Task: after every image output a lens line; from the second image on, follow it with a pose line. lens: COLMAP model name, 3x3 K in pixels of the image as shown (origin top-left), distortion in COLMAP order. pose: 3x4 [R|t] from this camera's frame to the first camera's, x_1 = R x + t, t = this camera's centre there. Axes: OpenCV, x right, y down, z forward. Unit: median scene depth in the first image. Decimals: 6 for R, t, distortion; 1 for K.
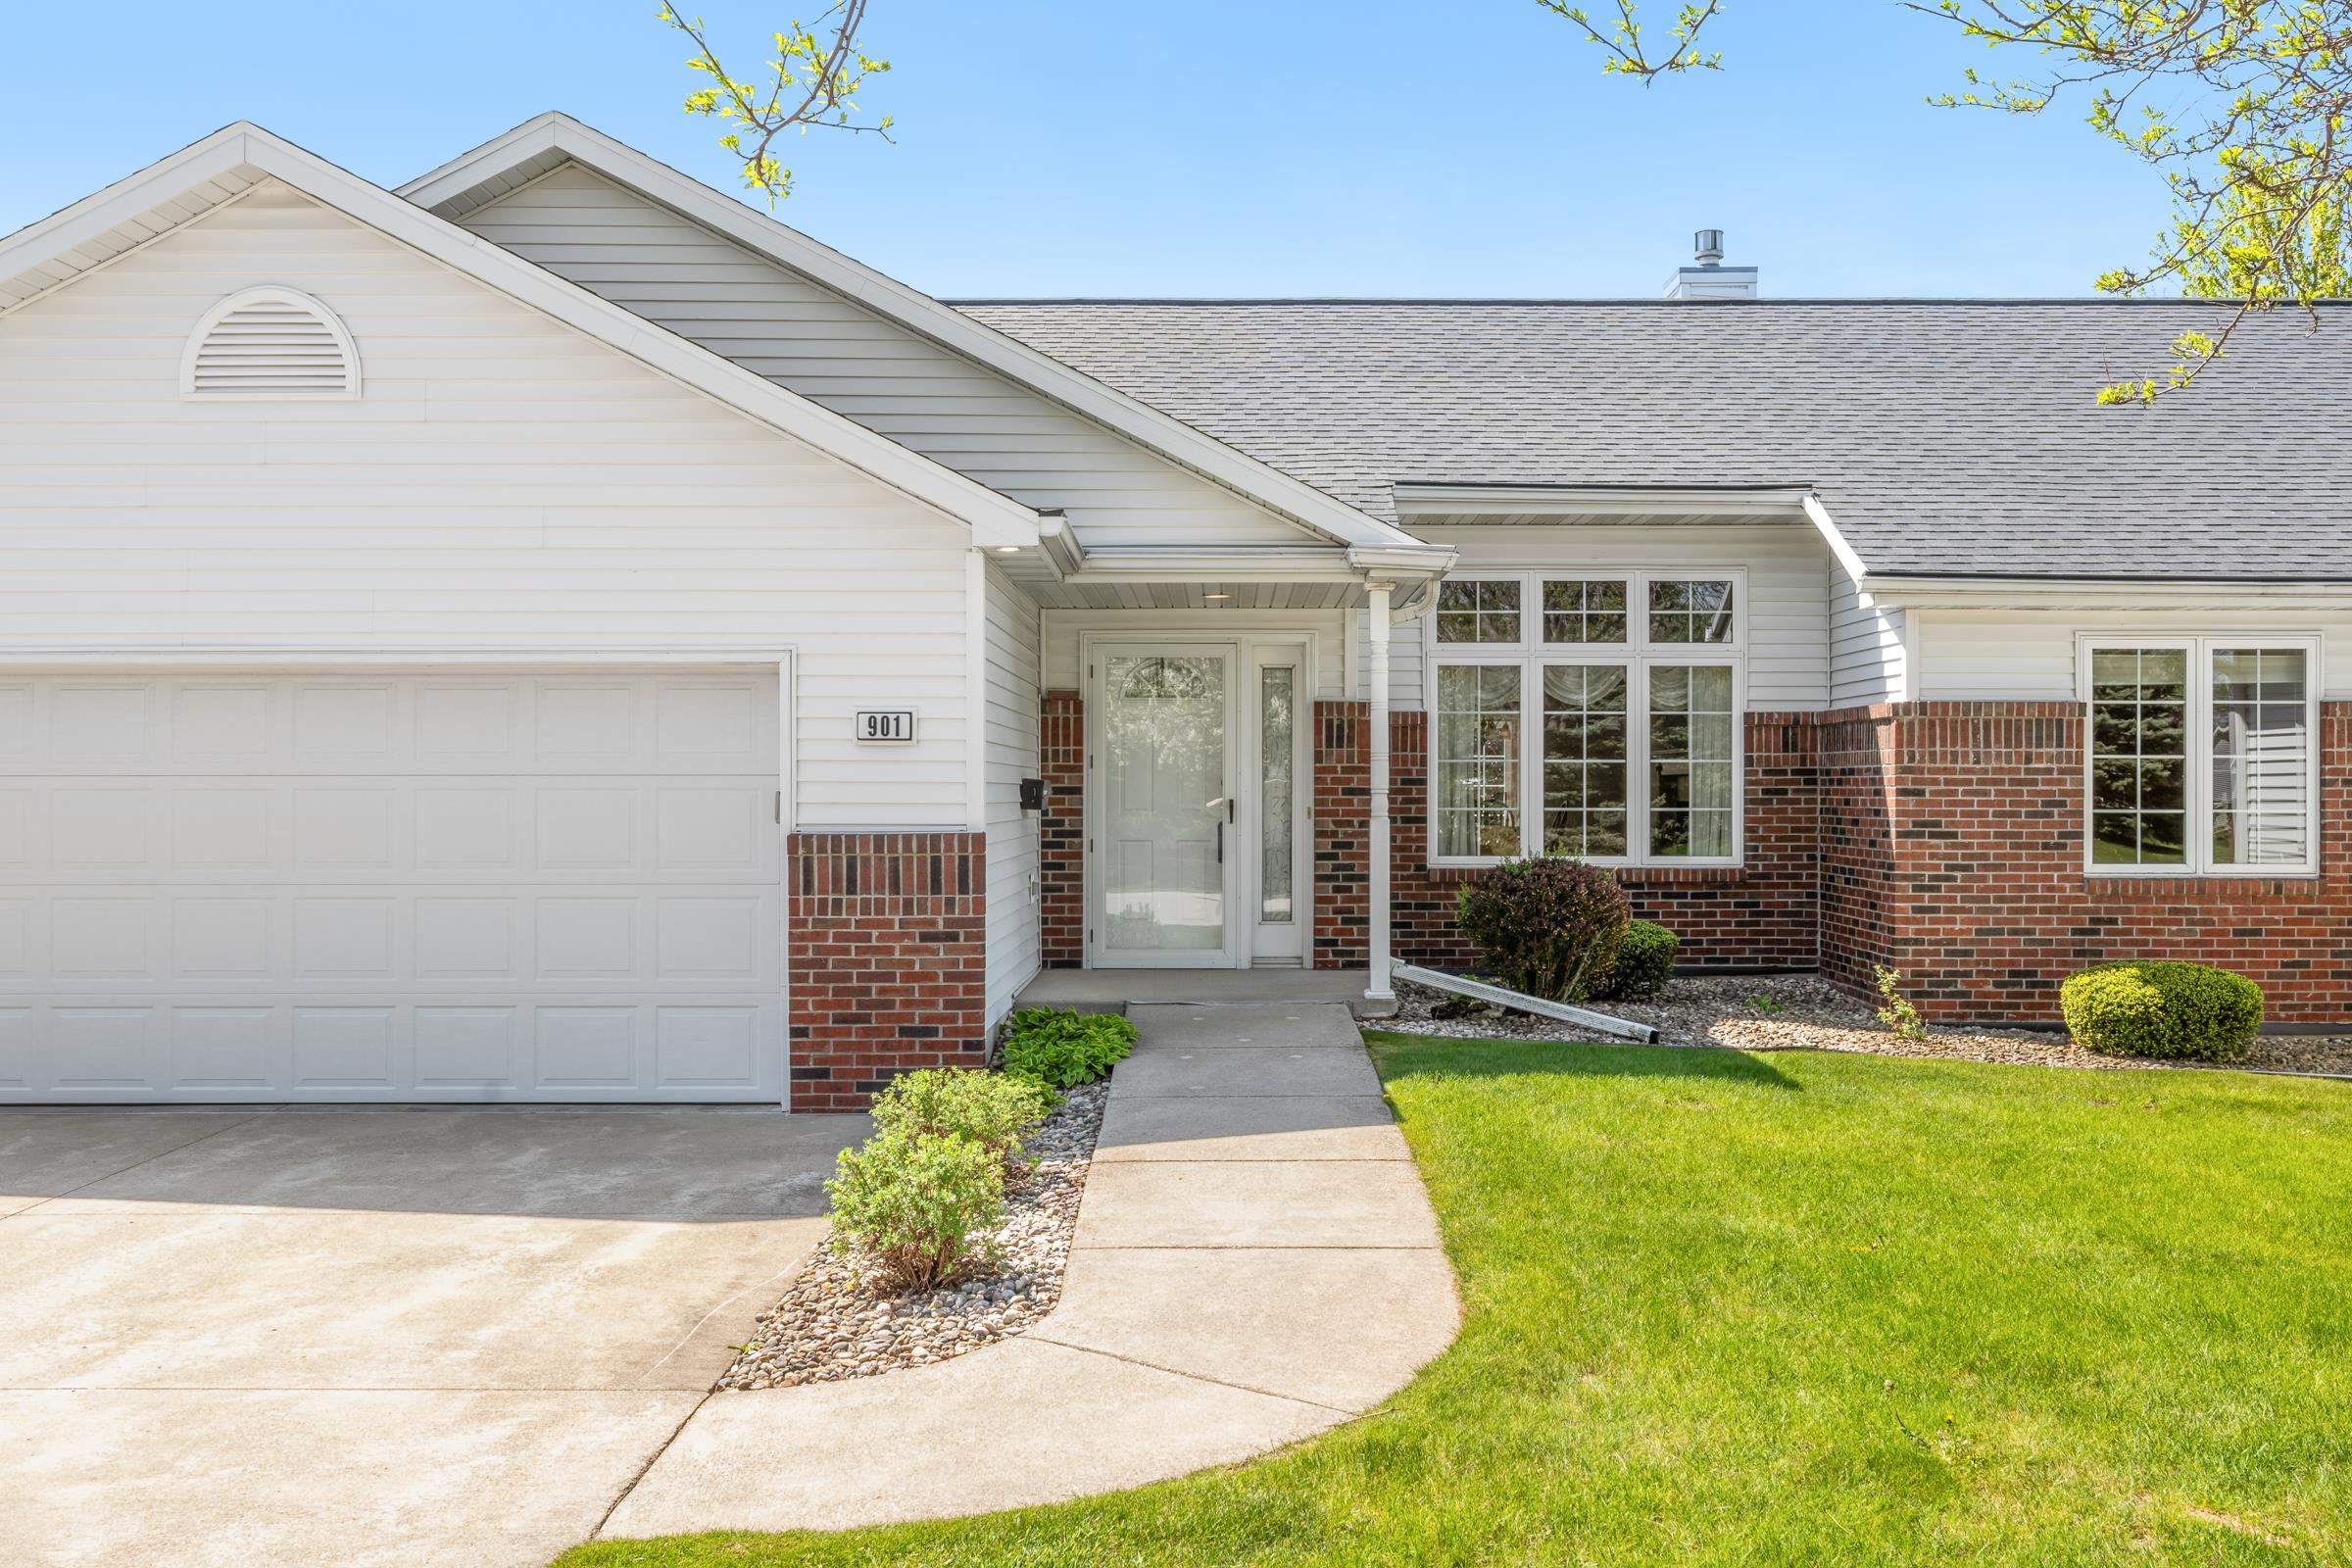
lens RADIAL K [[2439.2, 0, 1176.0], [0, 2439.2, 784.0], [0, 0, 1]] dist [0.003569, 0.011335]
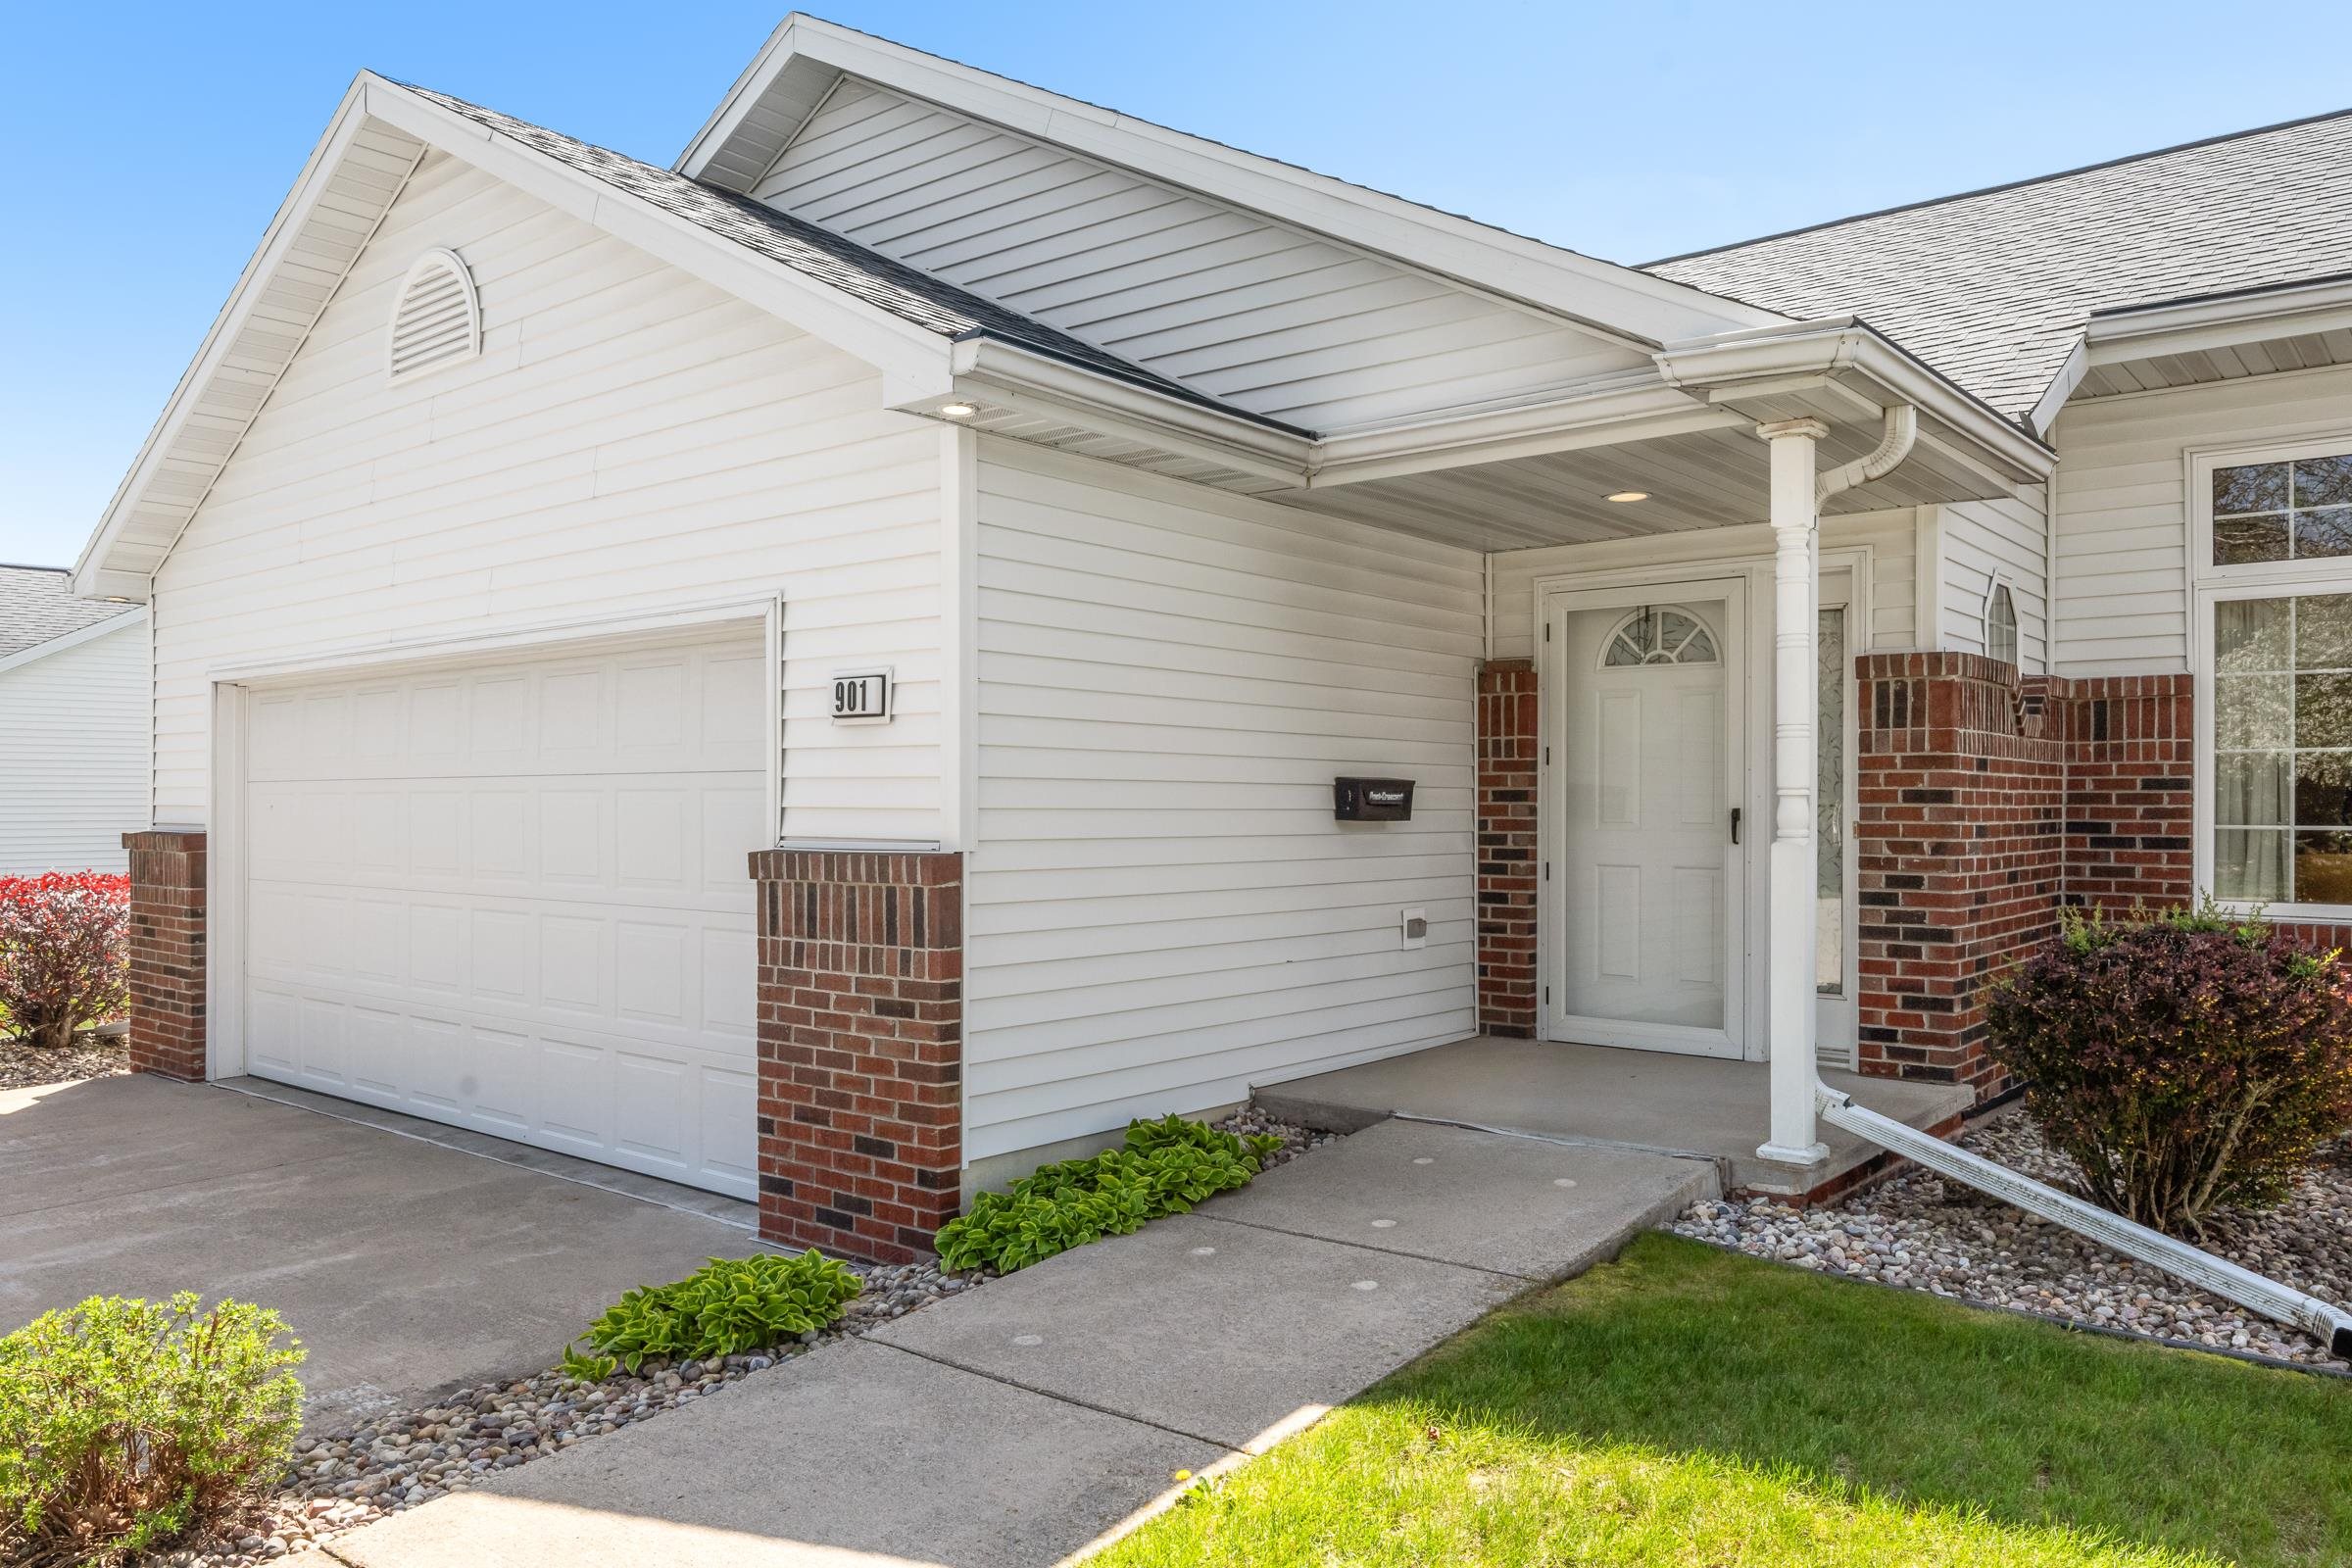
lens RADIAL K [[1654.1, 0, 1173.4], [0, 1654.1, 796.8], [0, 0, 1]] dist [0.001934, -0.000427]
pose [[0.767793, -0.001433, -0.640697, 0.220058], [-0.001355, 0.999992, -0.003861, 0.005663], [0.640697, 0.003832, 0.767784, 0.616137]]
